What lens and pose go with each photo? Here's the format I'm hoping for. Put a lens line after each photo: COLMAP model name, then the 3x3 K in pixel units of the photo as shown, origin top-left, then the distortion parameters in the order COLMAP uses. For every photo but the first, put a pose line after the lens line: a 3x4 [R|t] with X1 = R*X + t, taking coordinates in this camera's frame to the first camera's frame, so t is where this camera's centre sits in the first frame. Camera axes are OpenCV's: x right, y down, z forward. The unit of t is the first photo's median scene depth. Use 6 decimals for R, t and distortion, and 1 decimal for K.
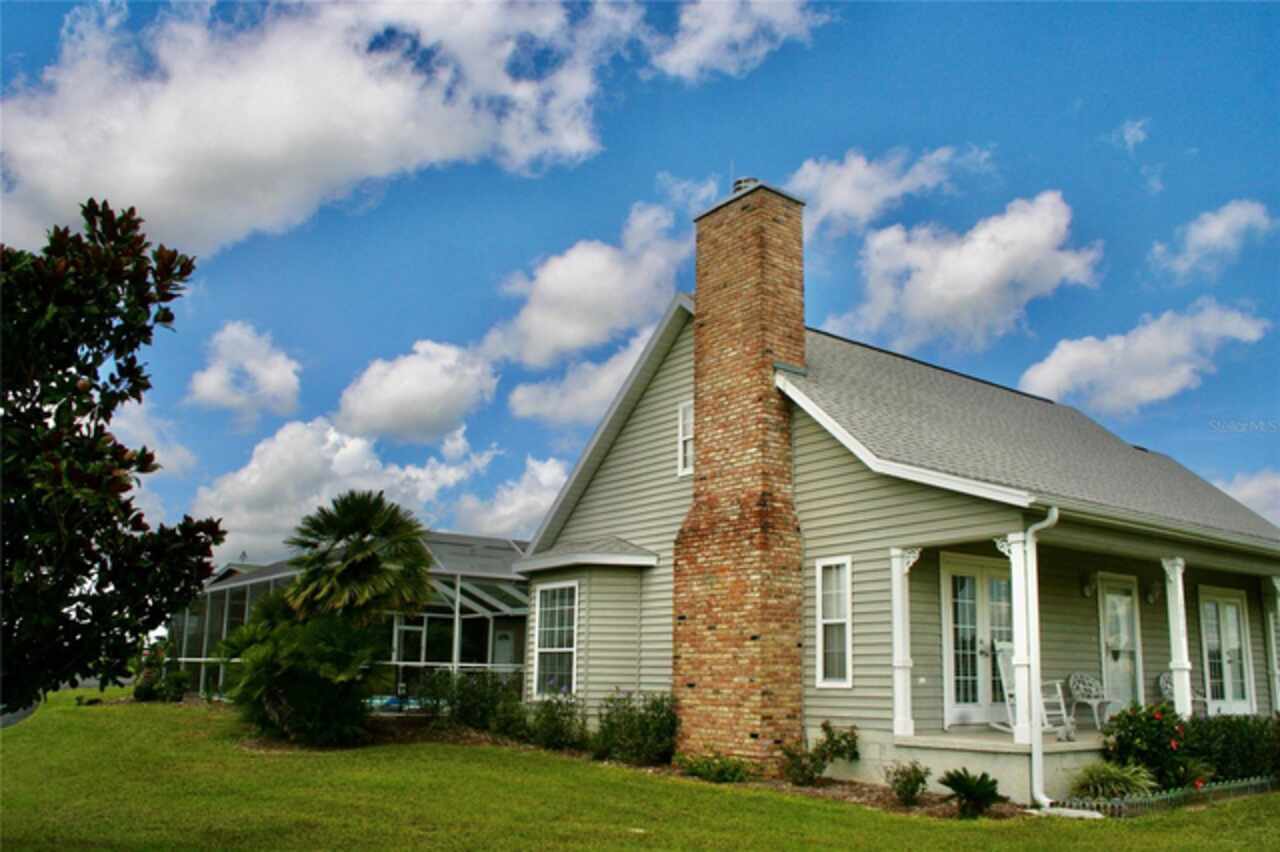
lens RADIAL K [[1074.7, 0, 648.1], [0, 1074.7, 429.7], [0, 0, 1]] dist [-0.149832, 0.109095]
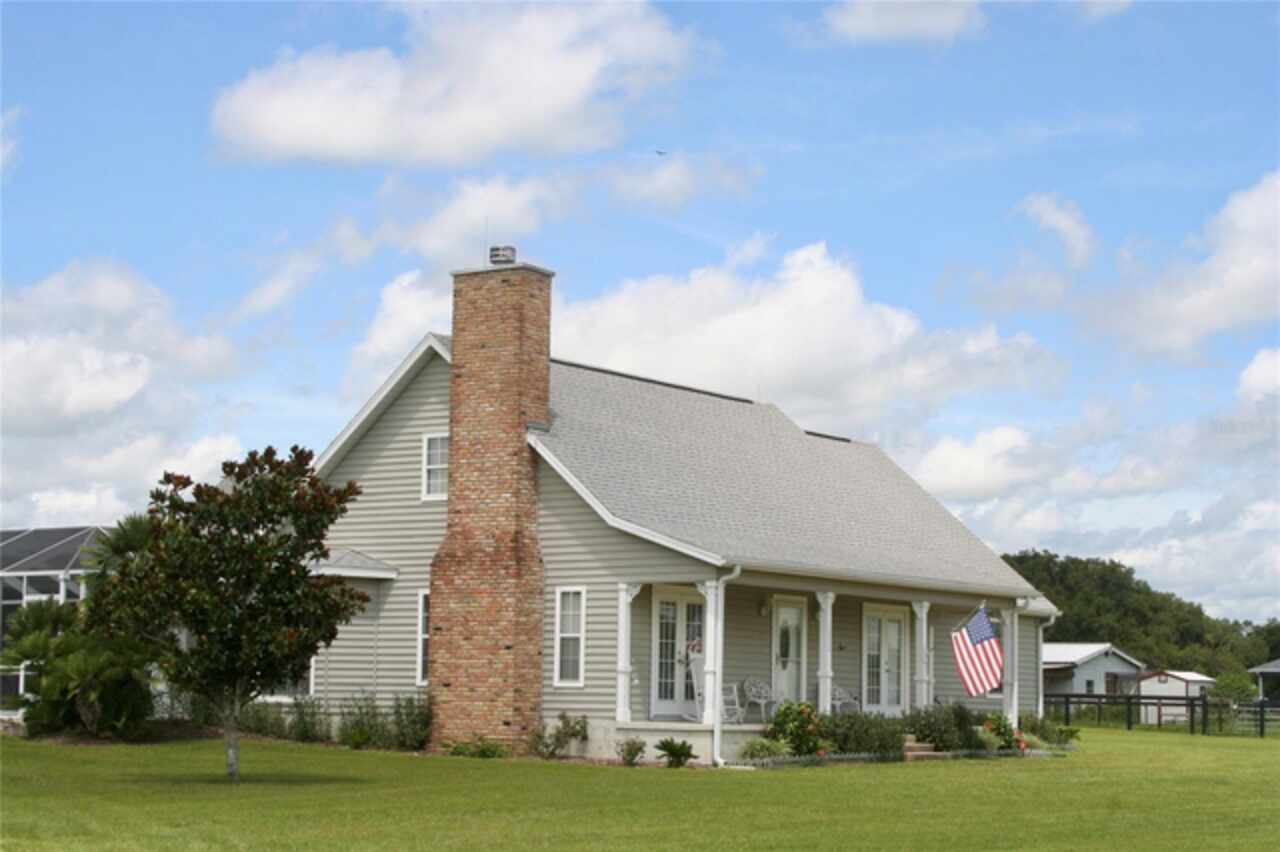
lens RADIAL K [[2511.6, 0, 637.5], [0, 2511.6, 426.9], [0, 0, 1]] dist [0.031534, 0.000000]
pose [[0.950325, 0.027913, 0.310005, -0.658660], [-0.066837, 0.991038, 0.115655, -0.403695], [-0.303999, -0.130629, 0.943674, -1.757215]]
